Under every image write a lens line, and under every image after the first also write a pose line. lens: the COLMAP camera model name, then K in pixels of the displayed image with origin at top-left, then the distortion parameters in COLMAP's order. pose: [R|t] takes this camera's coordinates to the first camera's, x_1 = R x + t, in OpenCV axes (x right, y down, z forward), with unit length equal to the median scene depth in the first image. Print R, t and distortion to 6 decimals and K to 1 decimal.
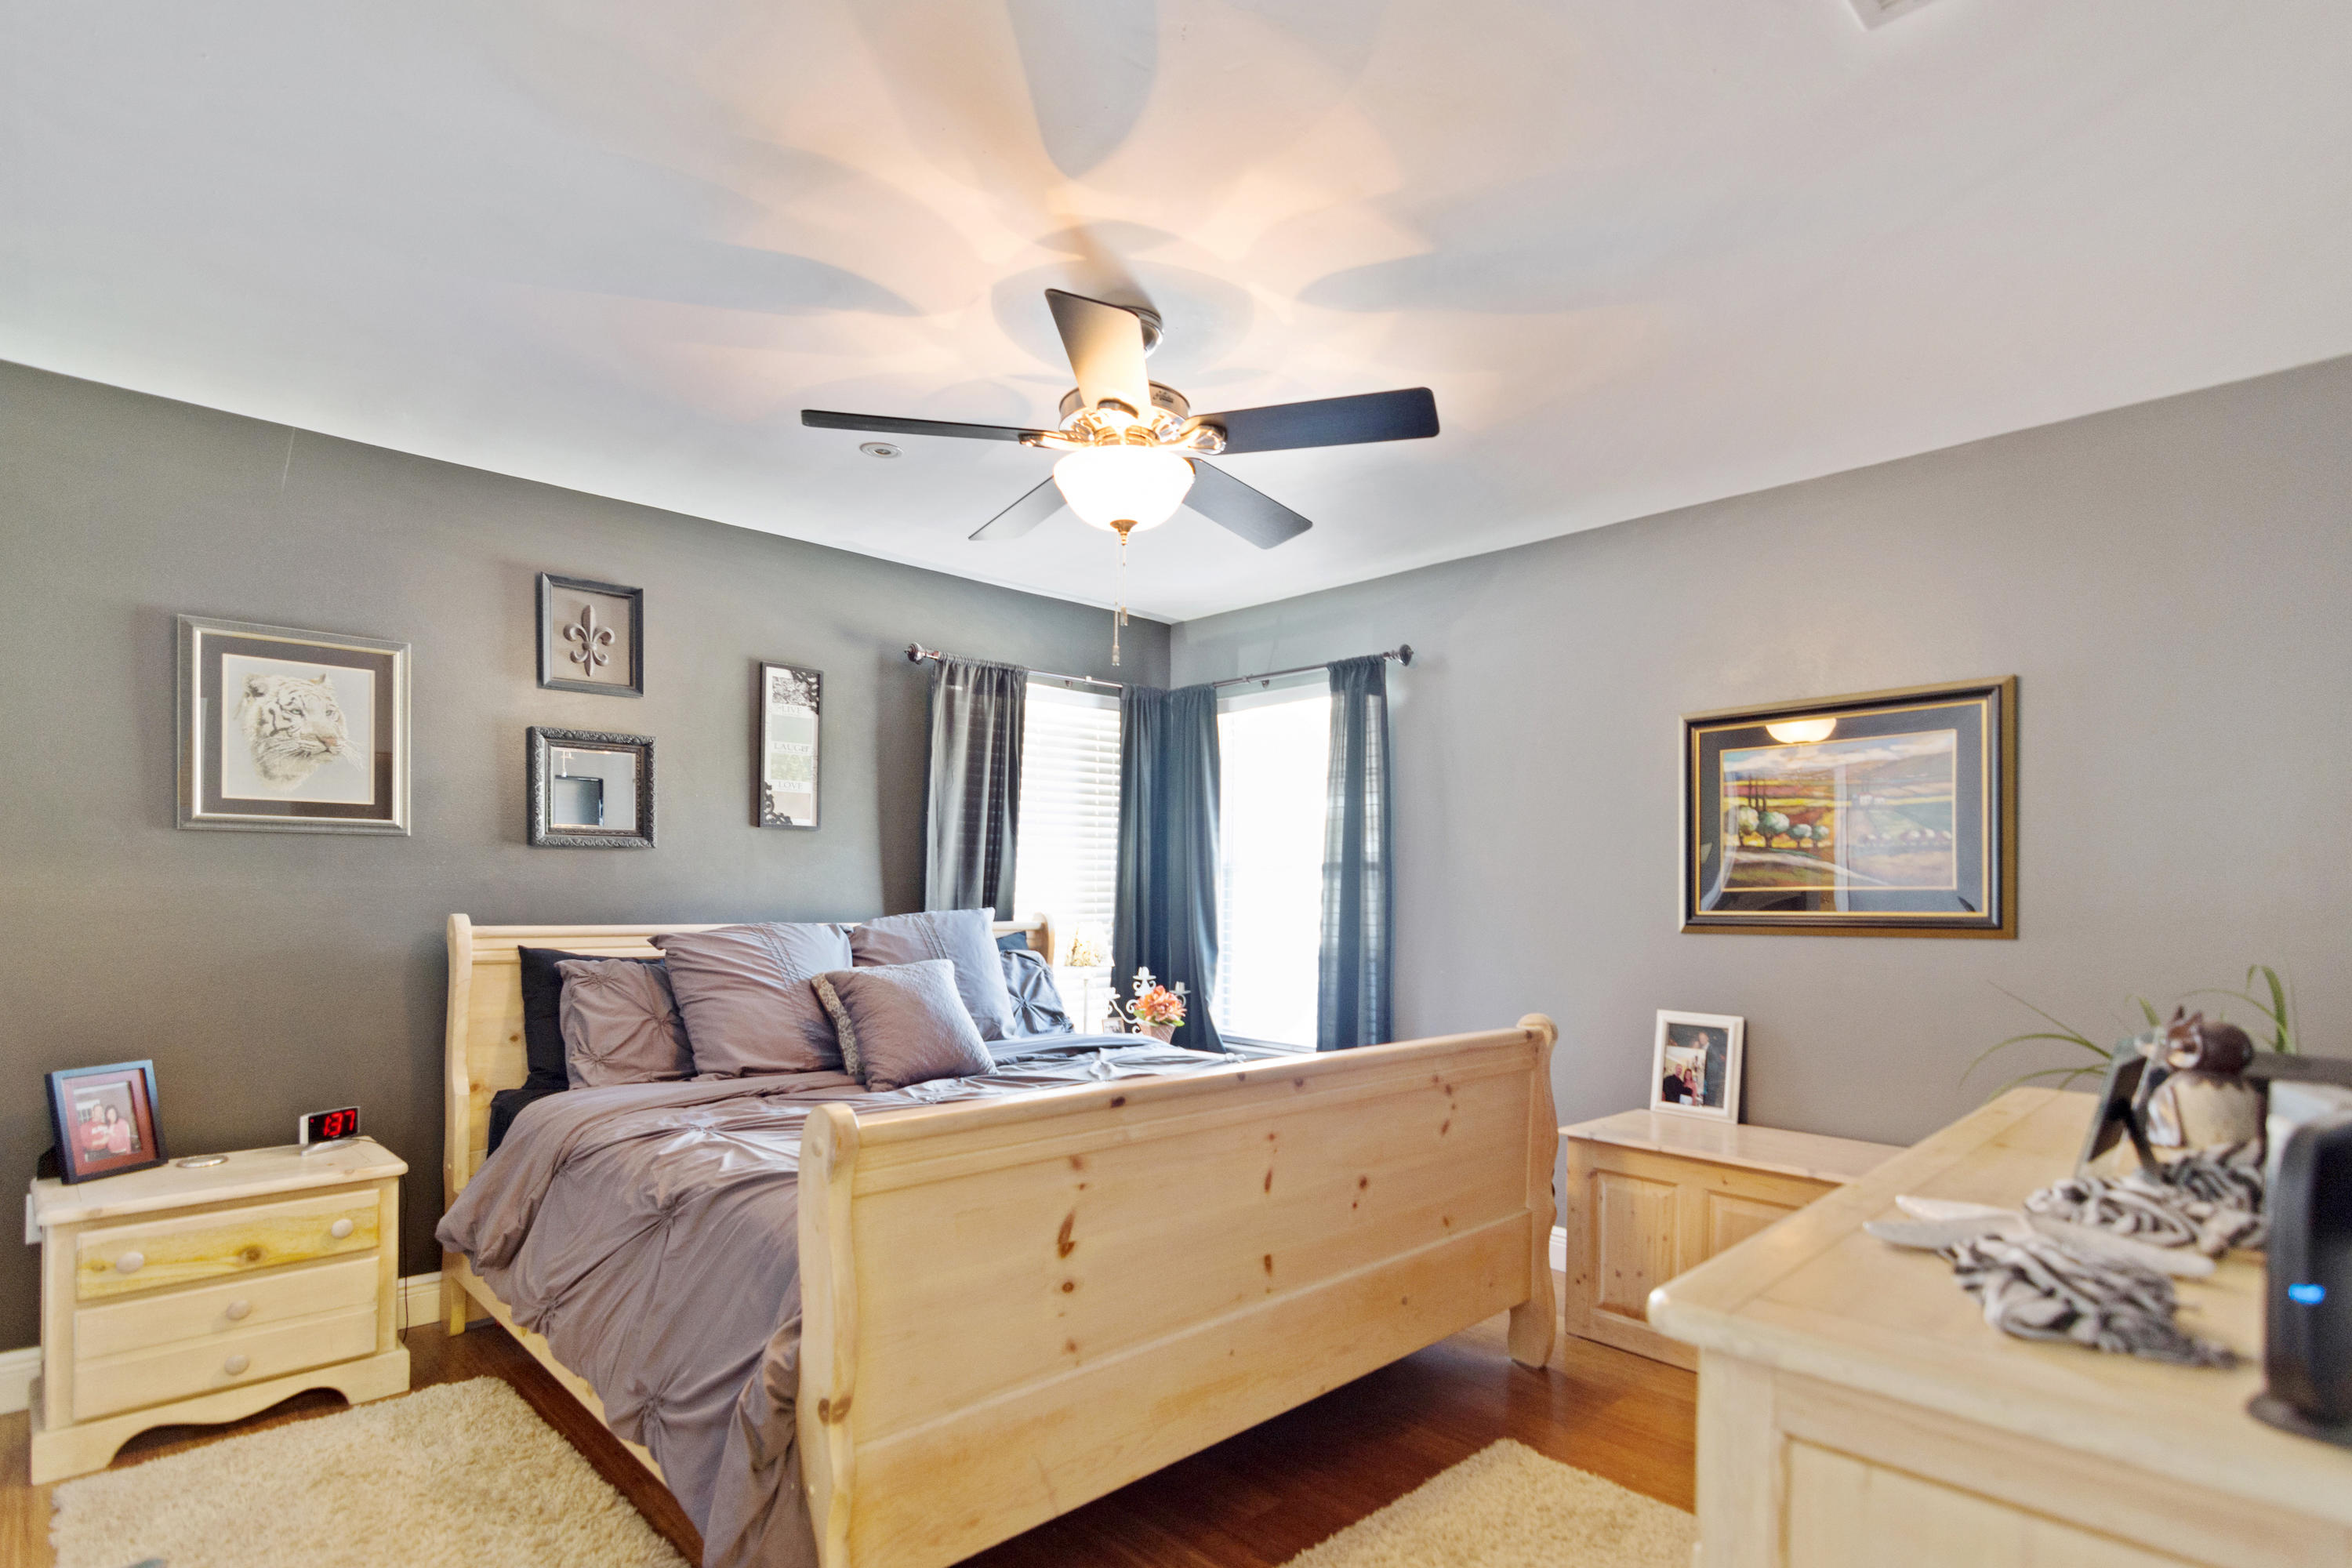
lens RADIAL K [[1181.3, 0, 1186.4], [0, 1181.3, 887.8], [0, 0, 1]] dist [0.000532, 0.000118]
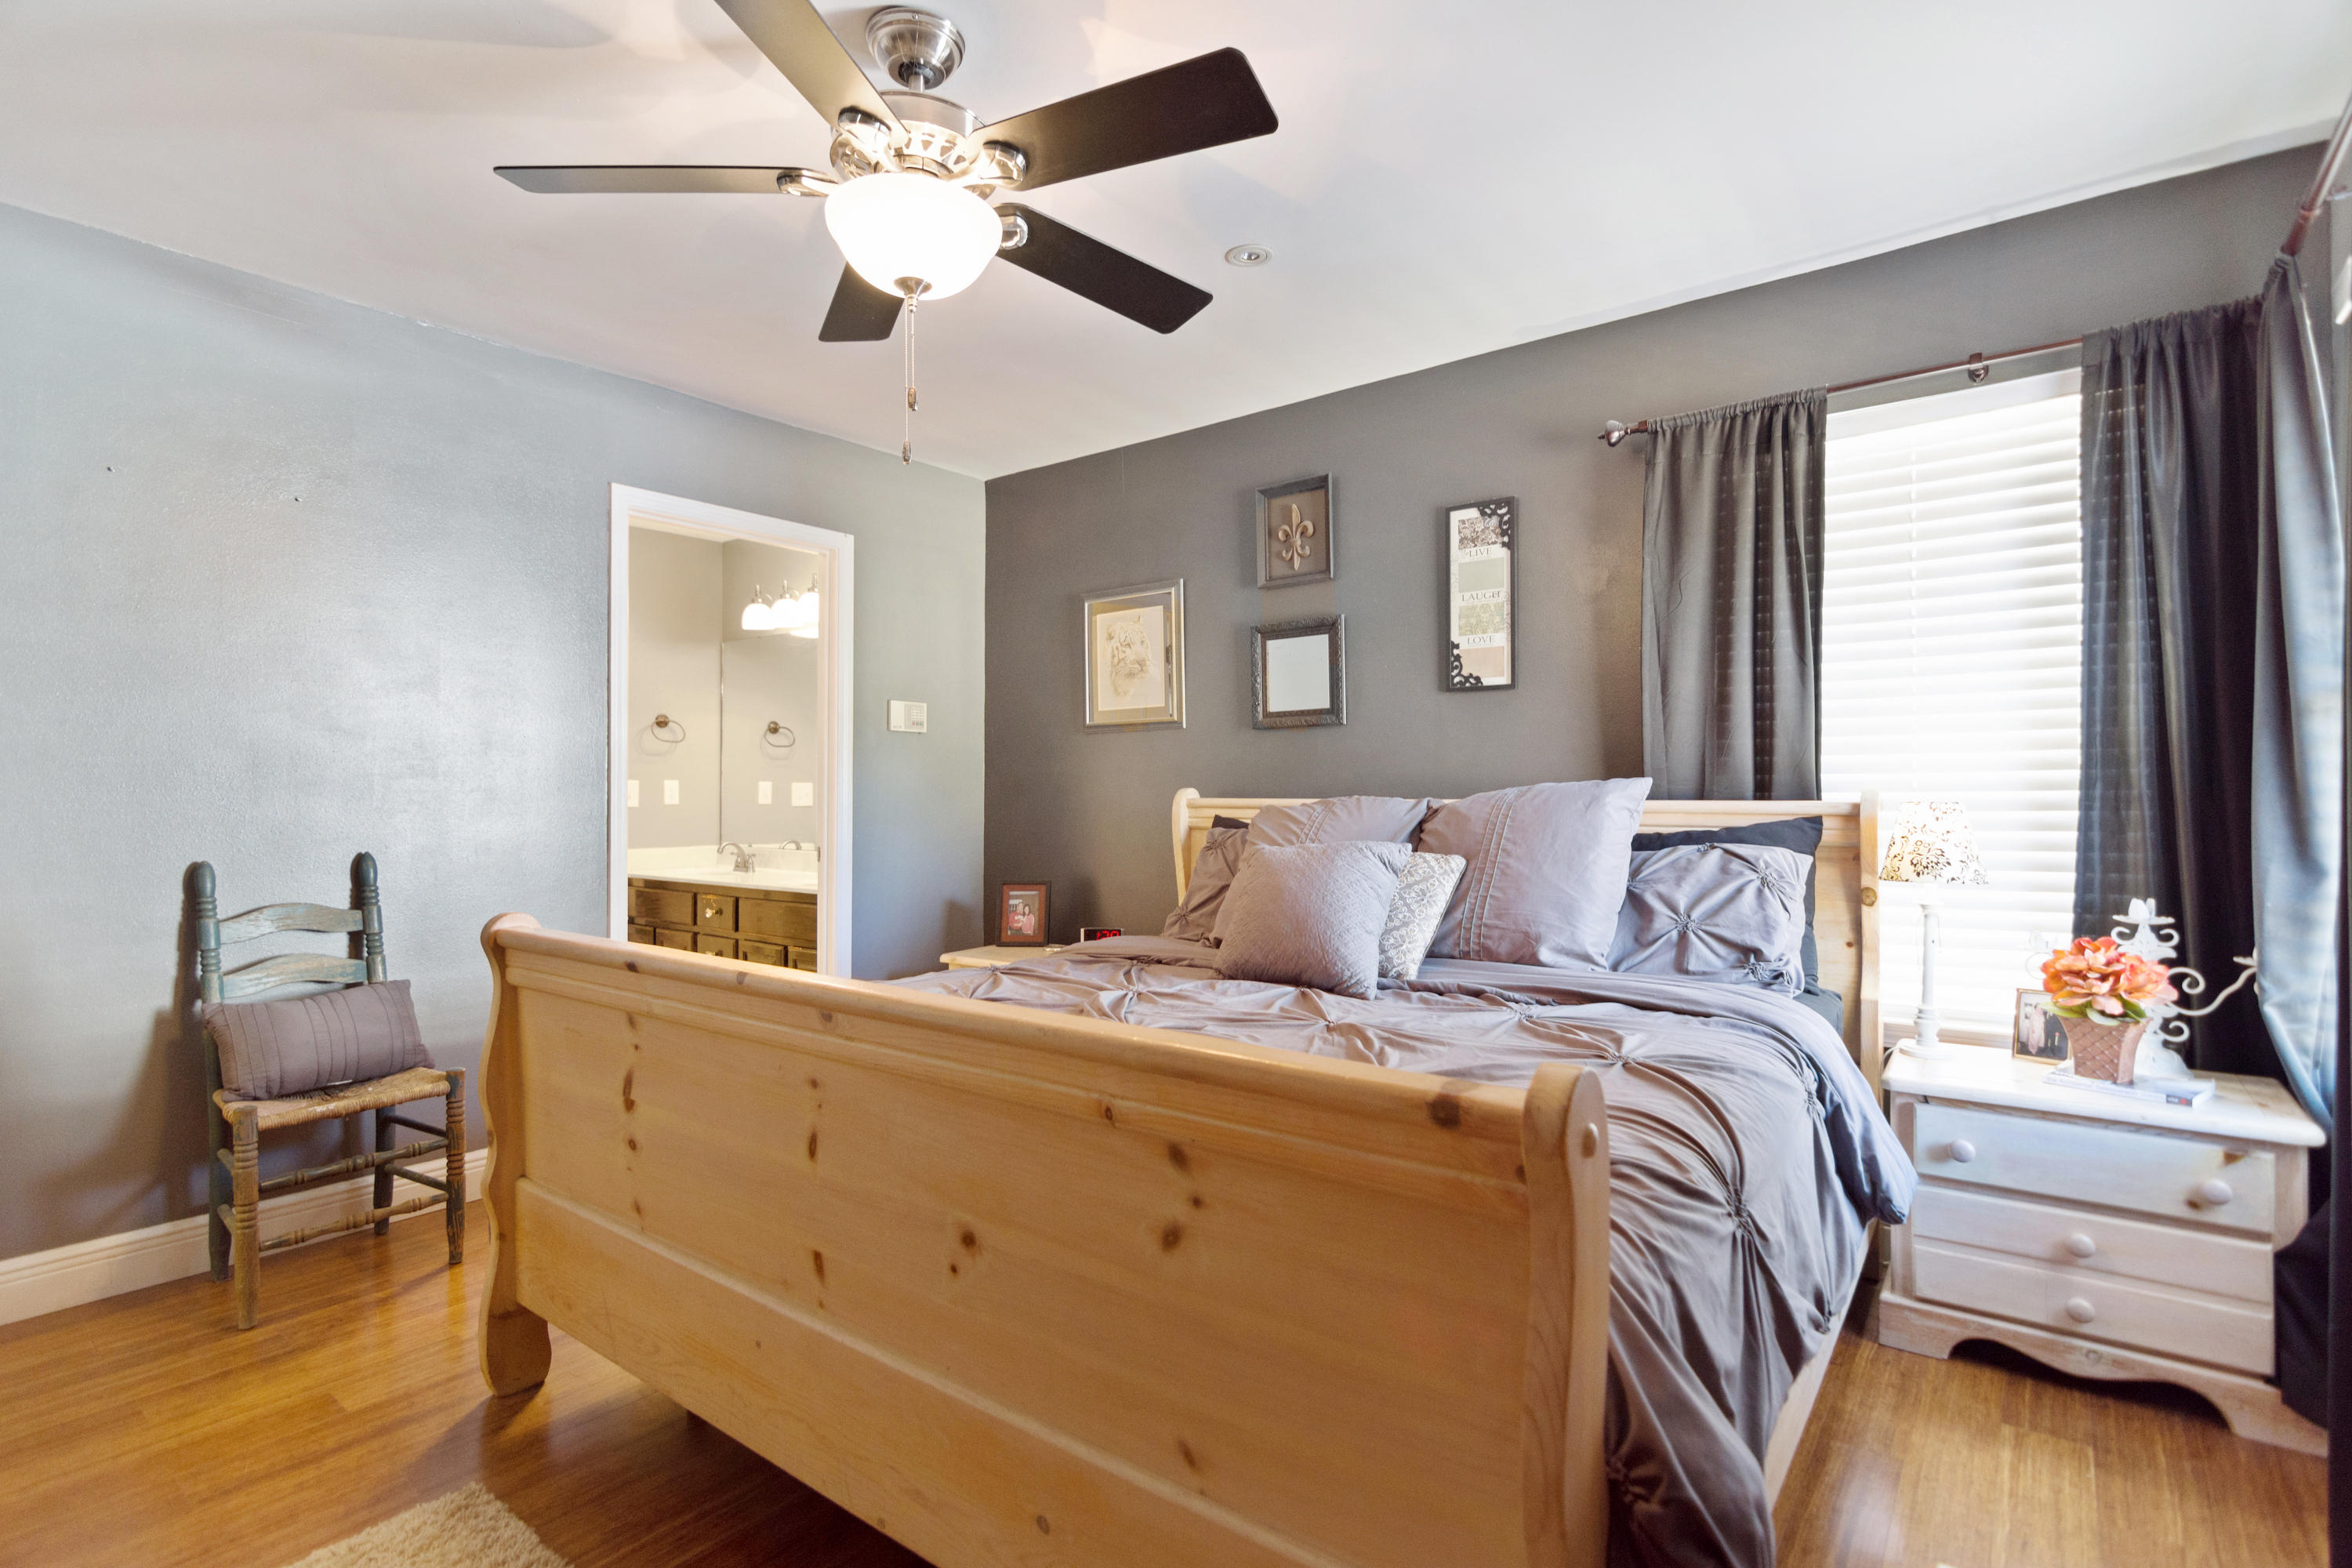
lens RADIAL K [[1129.9, 0, 1185.2], [0, 1129.9, 793.0], [0, 0, 1]] dist [-0.000589, -0.000542]
pose [[0.135039, -0.006490, -0.990819, 0.460044], [0.011279, 0.999924, -0.005013, 0.027383], [0.990776, -0.010499, 0.135102, 0.680866]]
